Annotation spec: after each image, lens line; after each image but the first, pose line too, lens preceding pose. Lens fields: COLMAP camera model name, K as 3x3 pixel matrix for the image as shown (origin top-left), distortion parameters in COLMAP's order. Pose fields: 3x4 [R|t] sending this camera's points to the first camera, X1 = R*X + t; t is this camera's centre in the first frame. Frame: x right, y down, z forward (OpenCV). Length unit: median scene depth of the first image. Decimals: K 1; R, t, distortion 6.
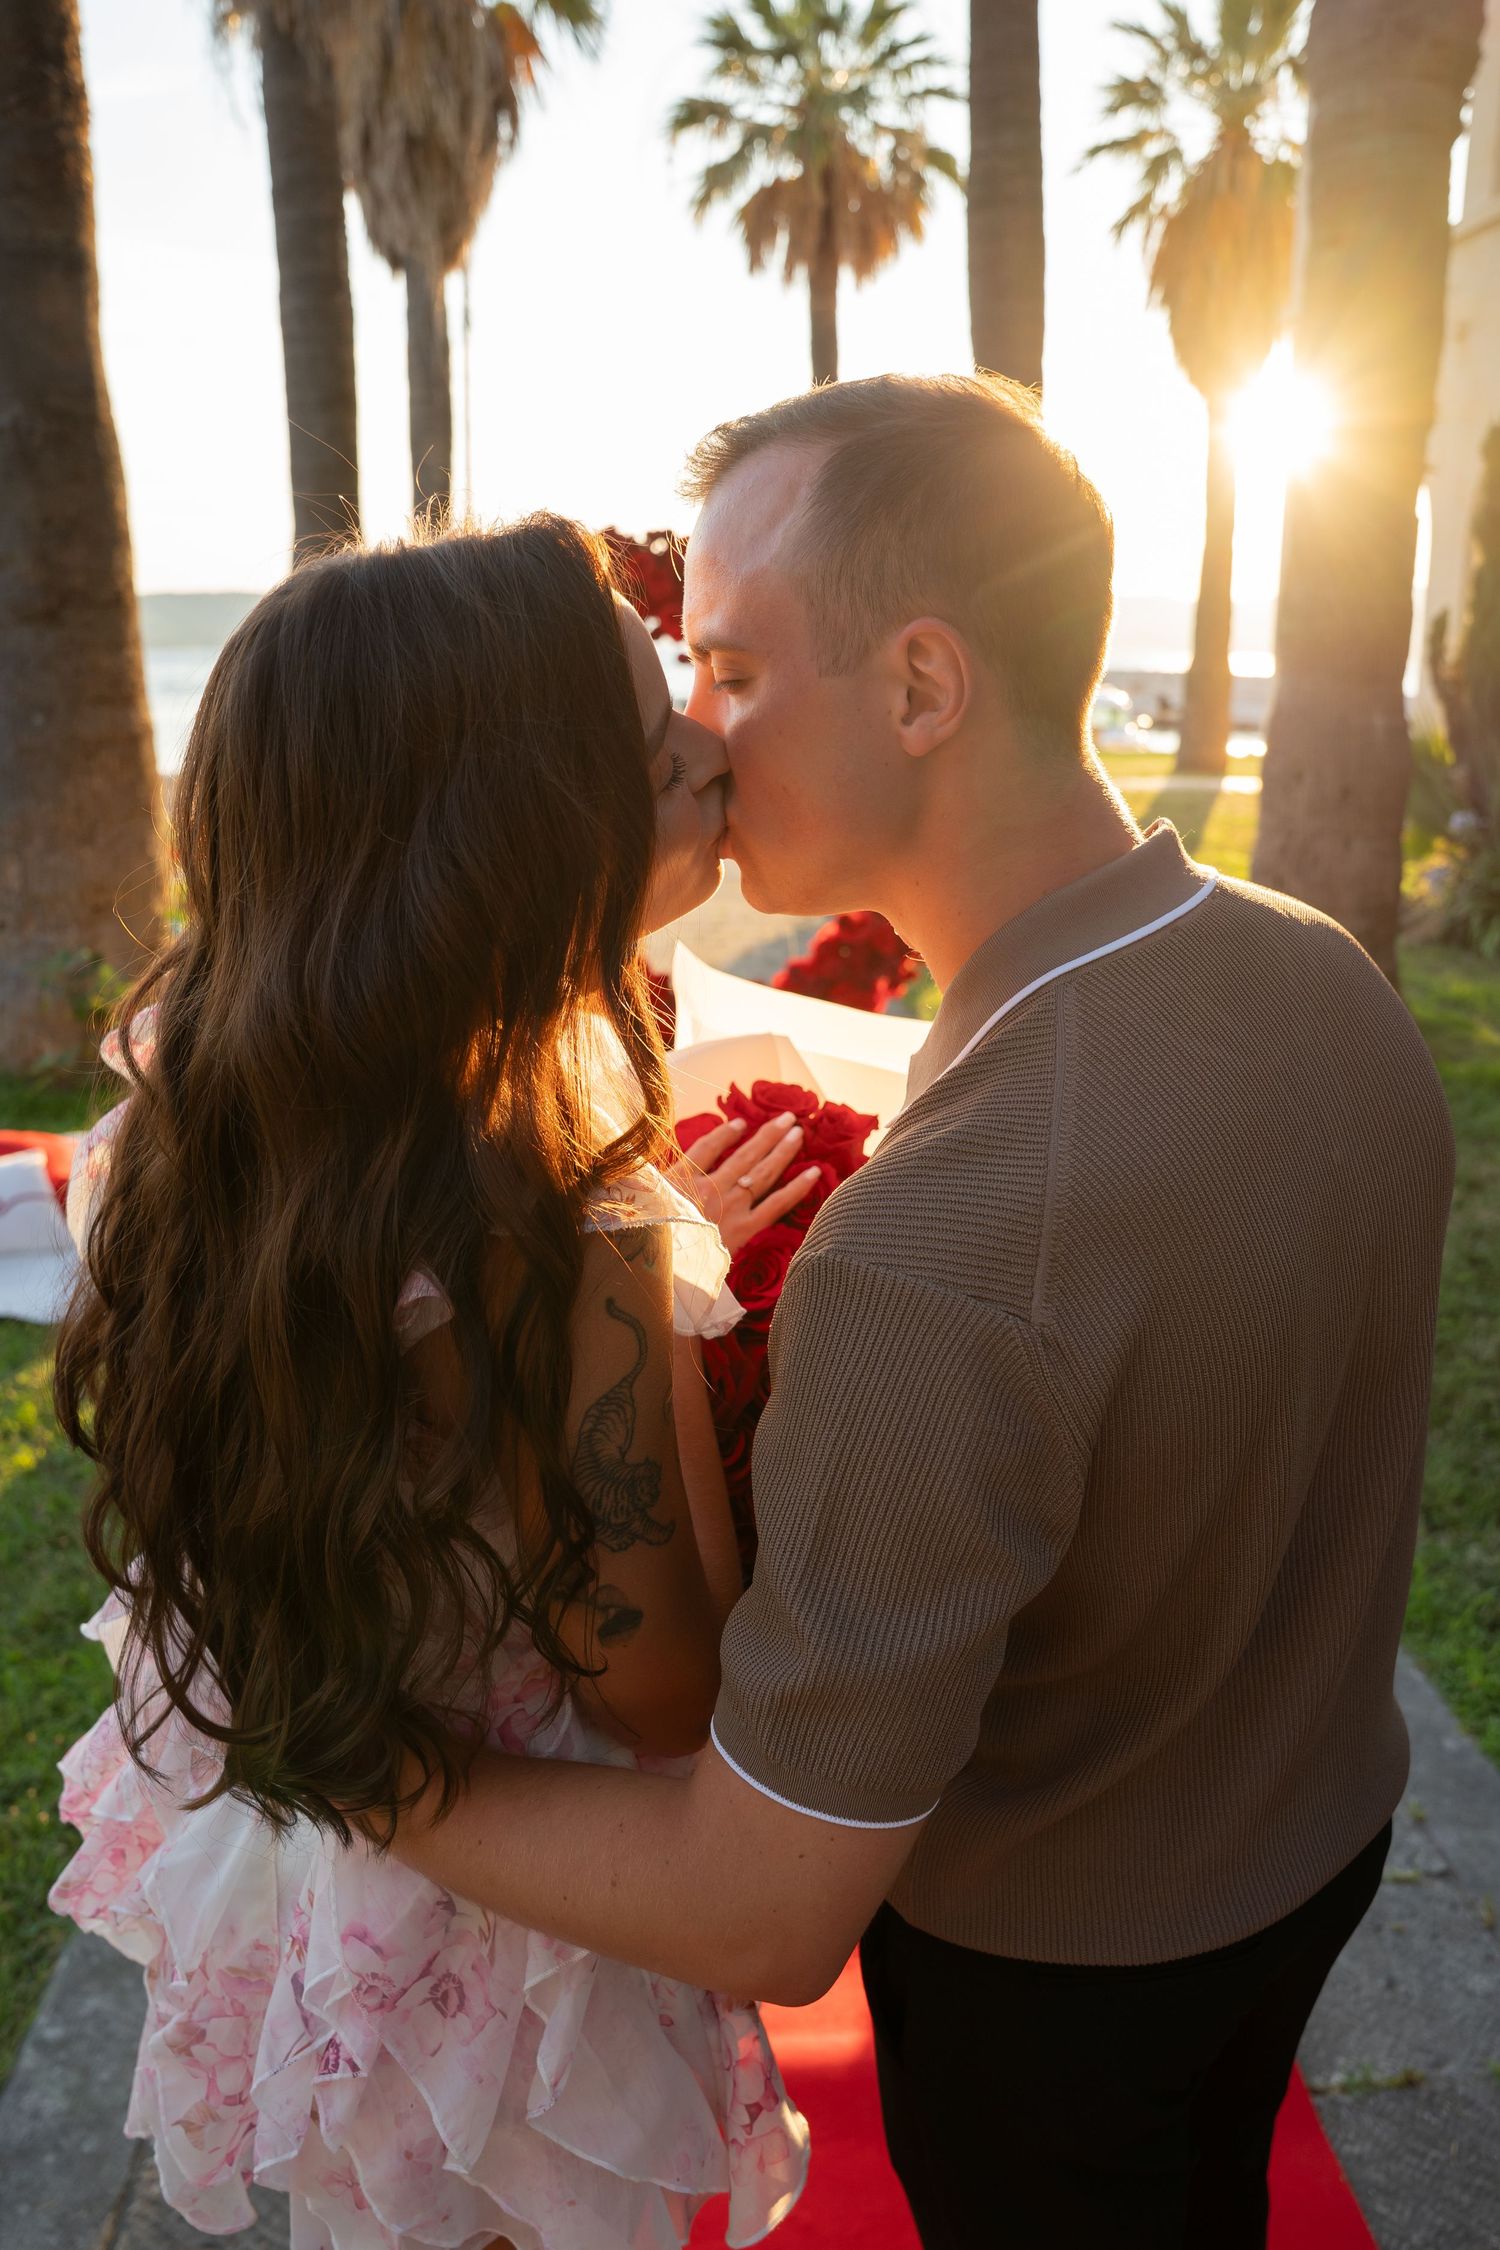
lens RADIAL K [[1715.3, 0, 765.0], [0, 1715.3, 1129.1], [0, 0, 1]] dist [-0.096343, 0.019127]
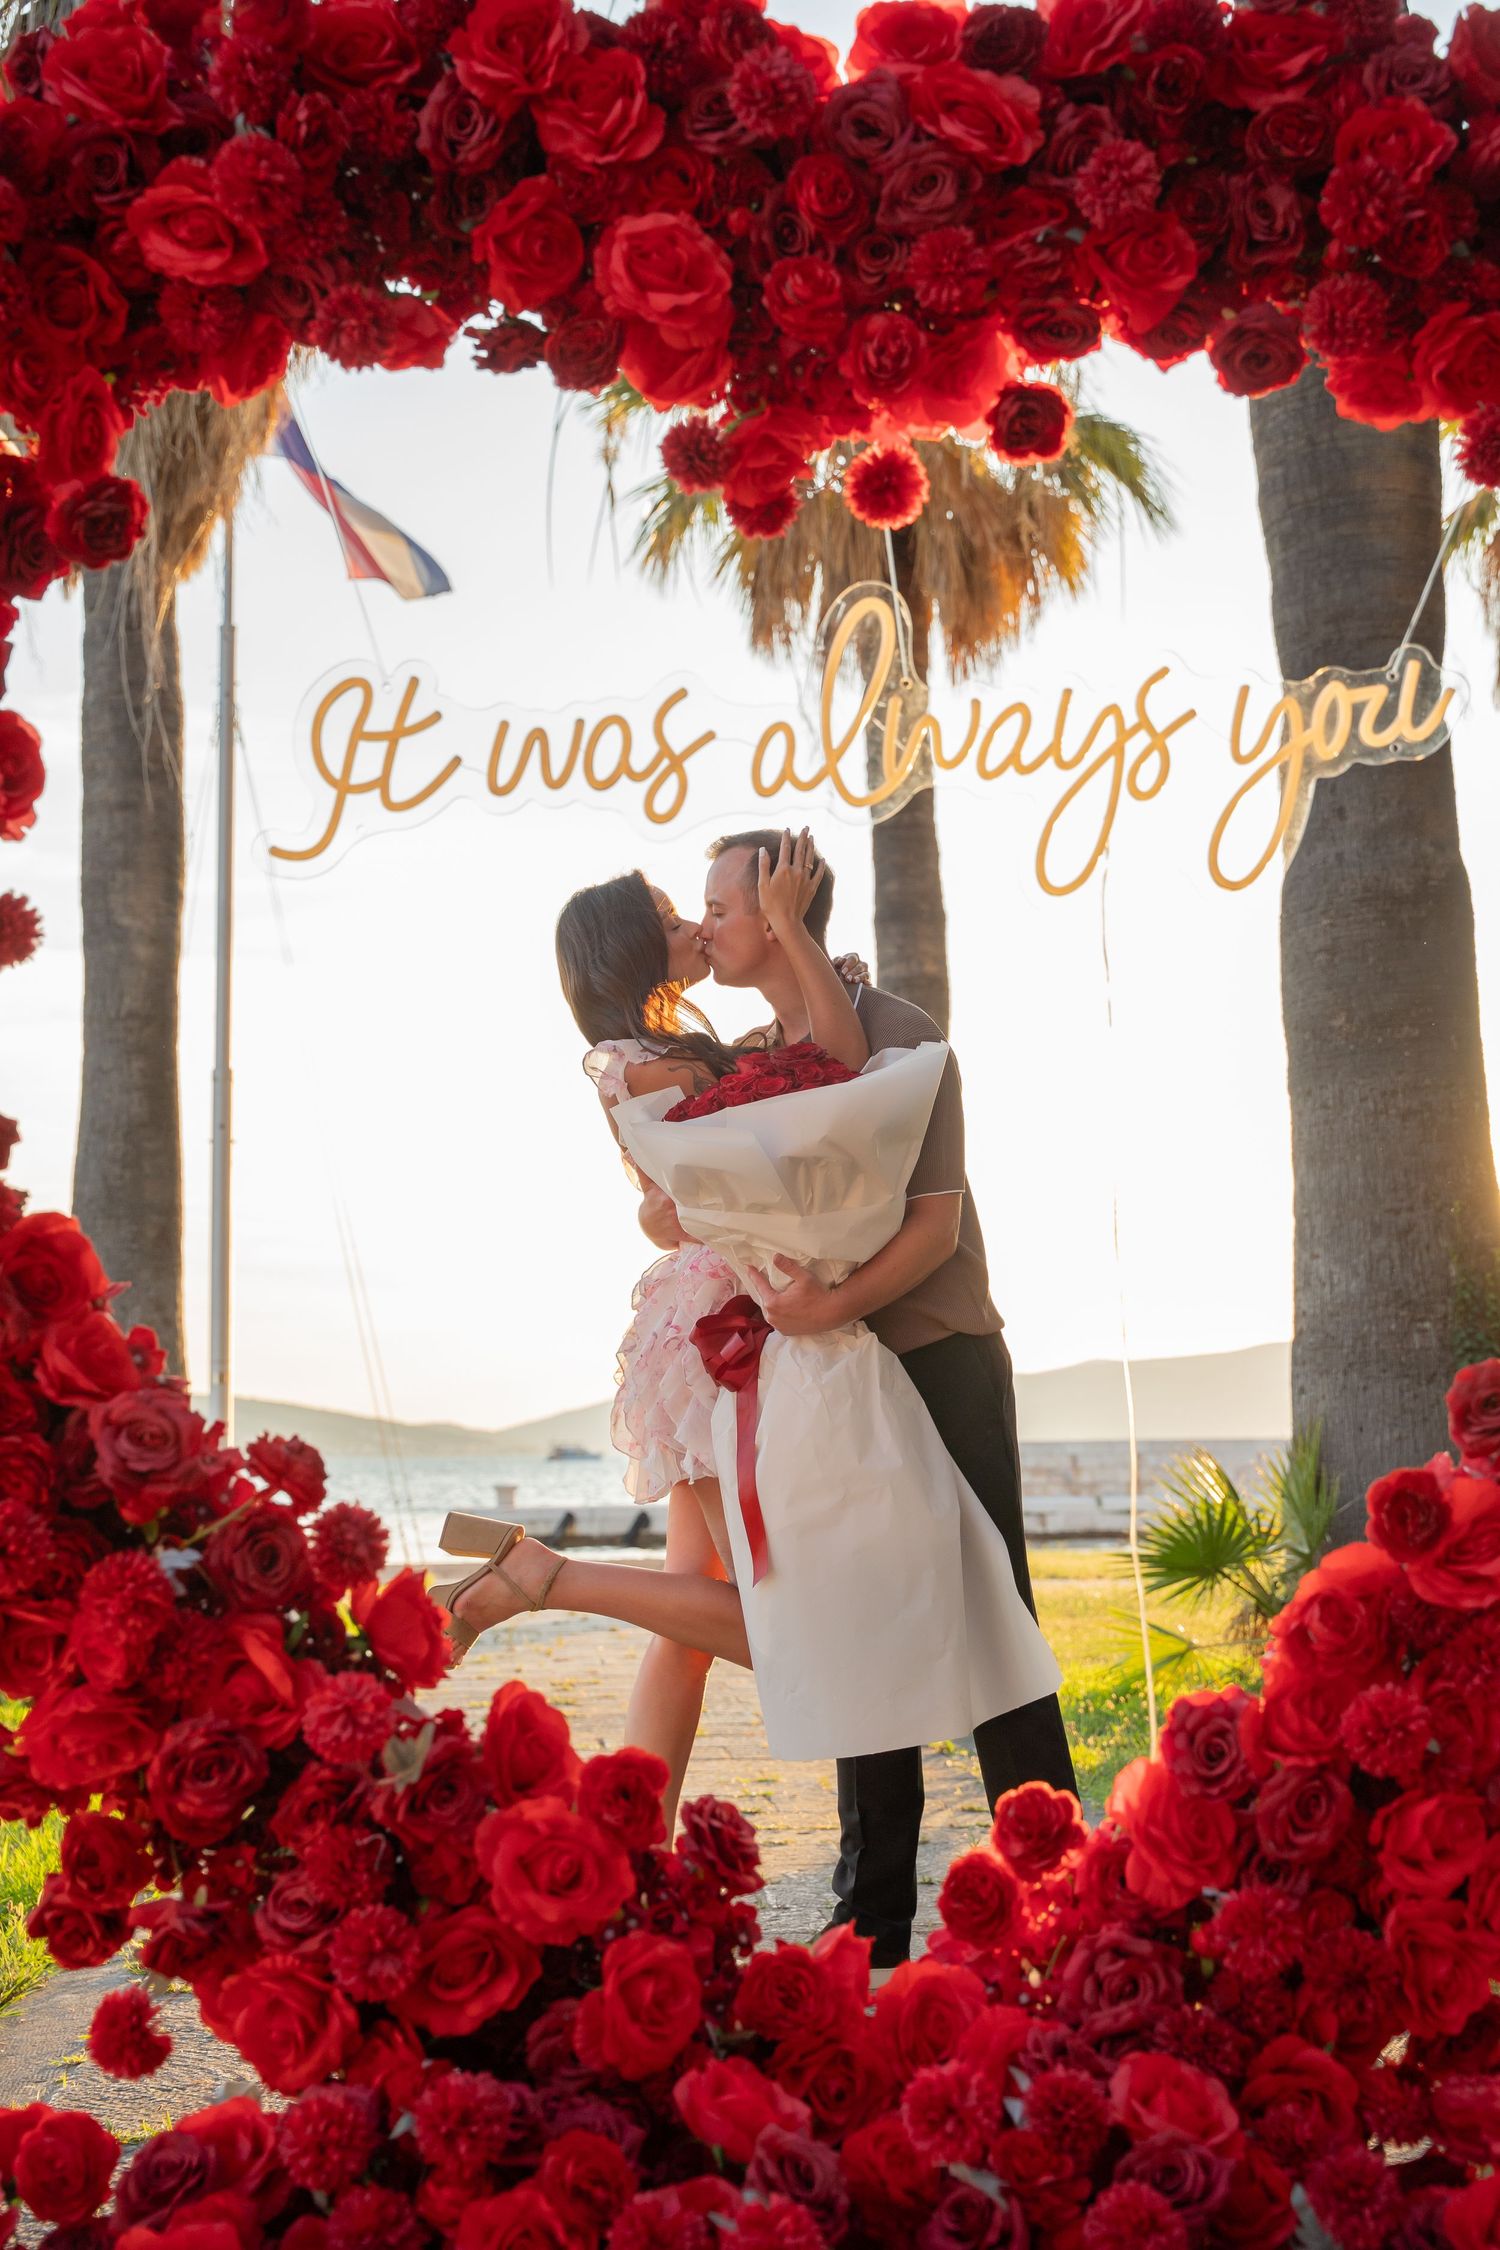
lens RADIAL K [[3011.5, 0, 767.8], [0, 3011.5, 1135.0], [0, 0, 1]] dist [0.126339, 0.000000]
pose [[0.999831, -0.018320, 0.001300, -0.010444], [0.017508, 0.929379, -0.368712, -0.005770], [0.005547, 0.368673, 0.929543, 0.160339]]
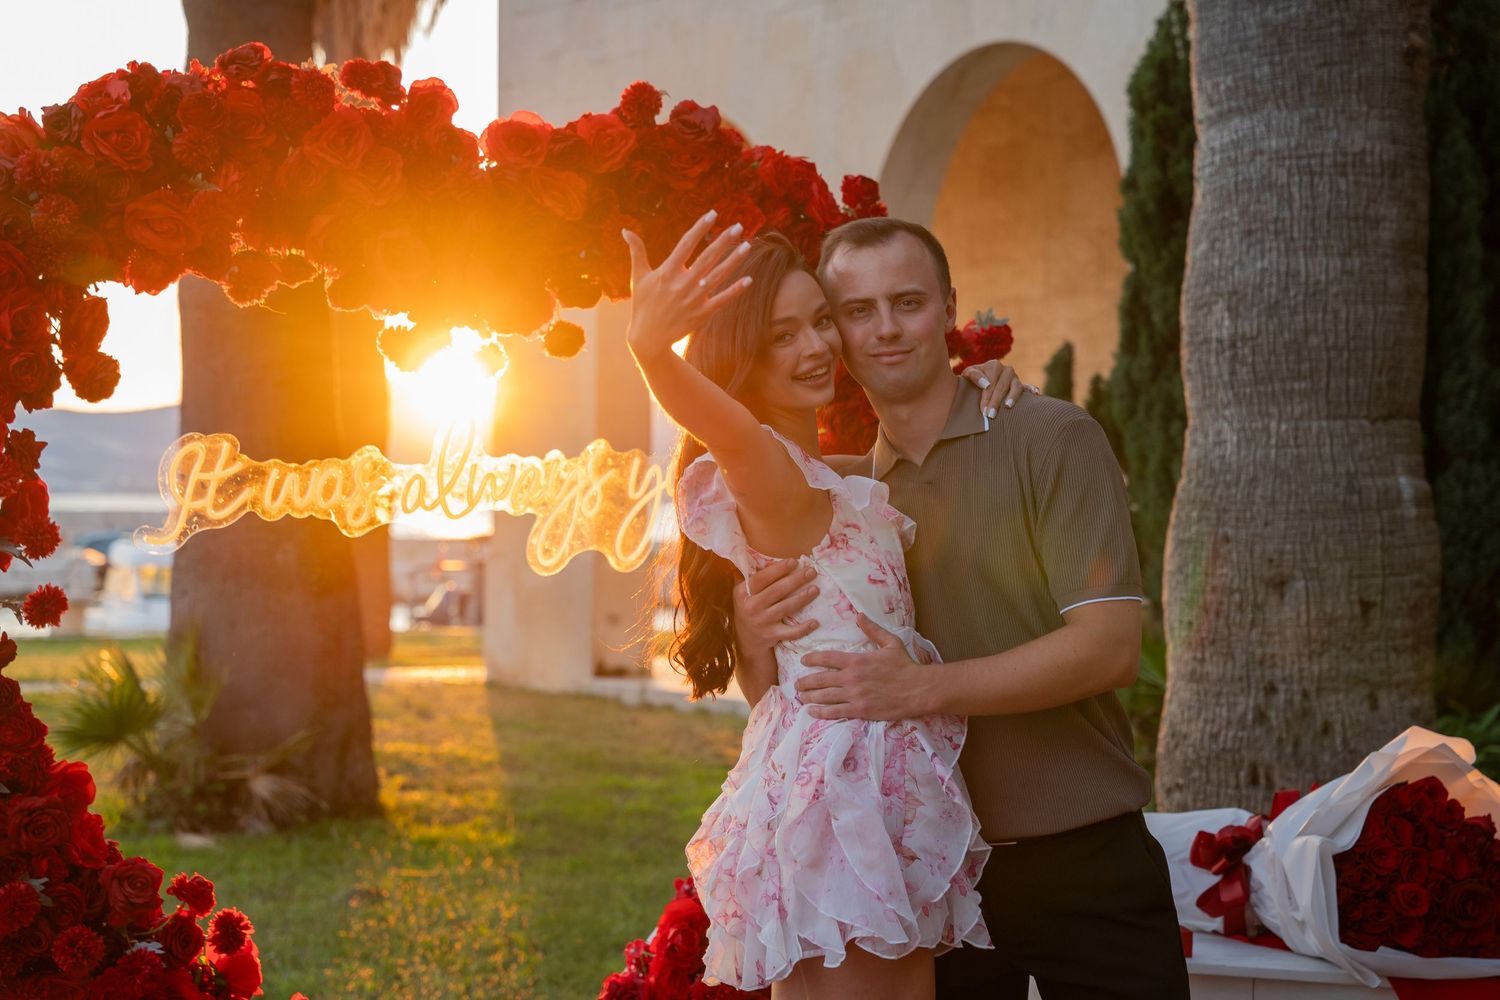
lens RADIAL K [[2843.6, 0, 756.9], [0, 2843.6, 501.3], [0, 0, 1]] dist [0.320119, 0.000000]
pose [[0.890250, 0.004163, 0.455453, -0.080812], [0.117377, 0.964087, -0.238242, -0.009066], [-0.440089, 0.265554, 0.857790, 0.075686]]
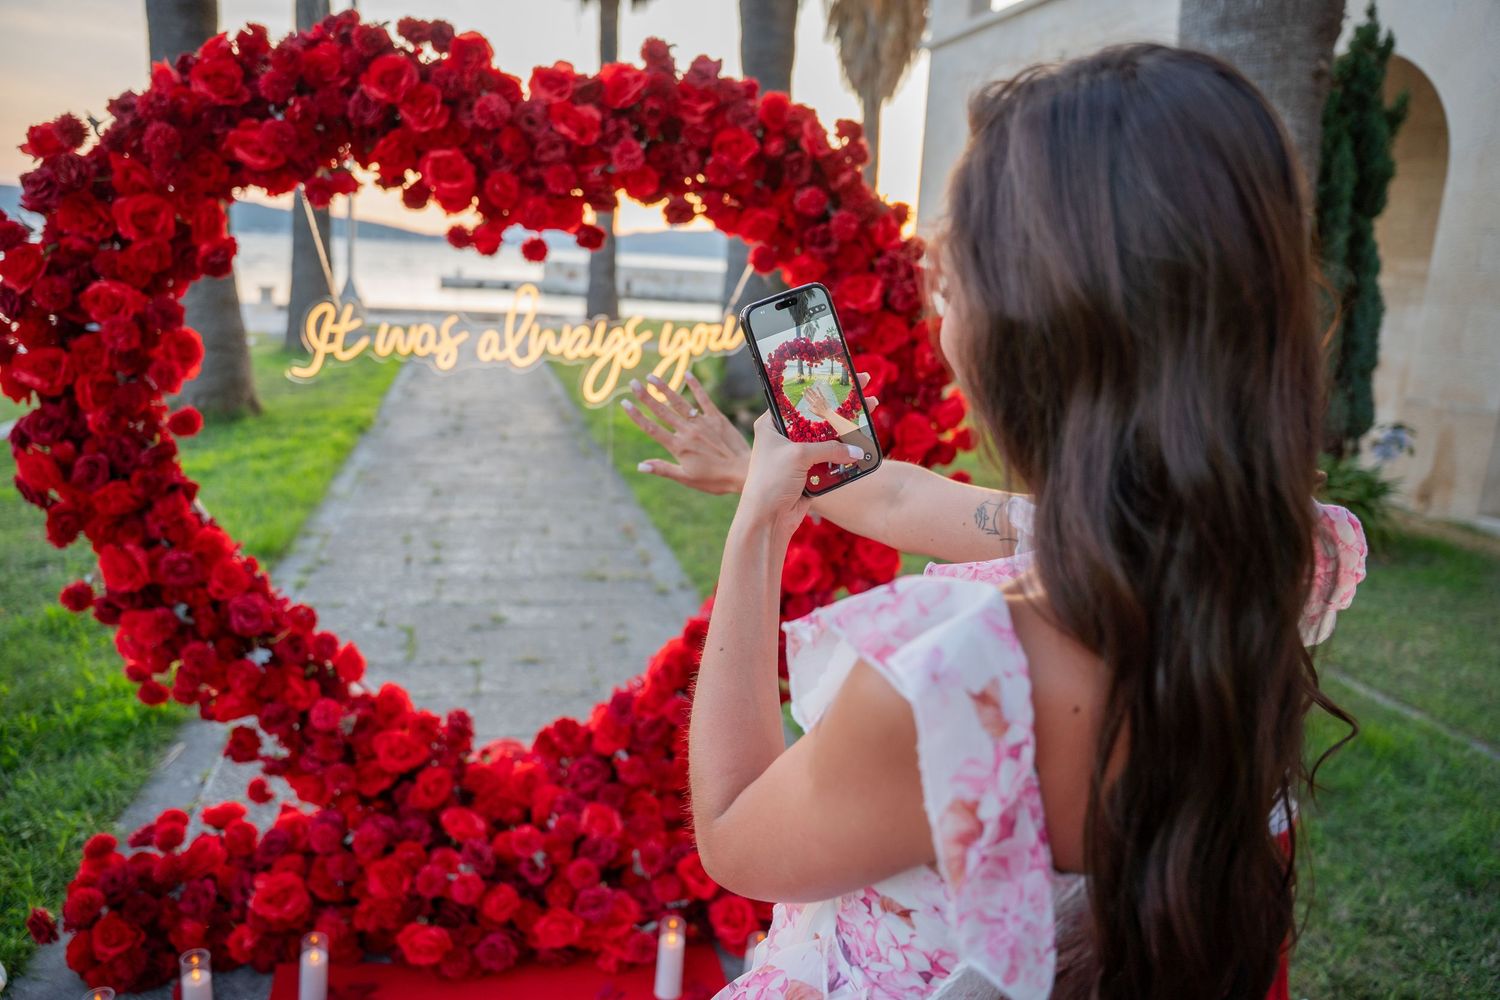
lens RADIAL K [[1027.7, 0, 751.0], [0, 1027.7, 488.8], [0, 0, 1]] dist [-0.144533, 0.083996]
pose [[0.981034, 0.020880, 0.192708, -0.003421], [-0.011415, 0.998679, -0.050091, -0.041993], [-0.193500, 0.046942, 0.979977, 0.157785]]
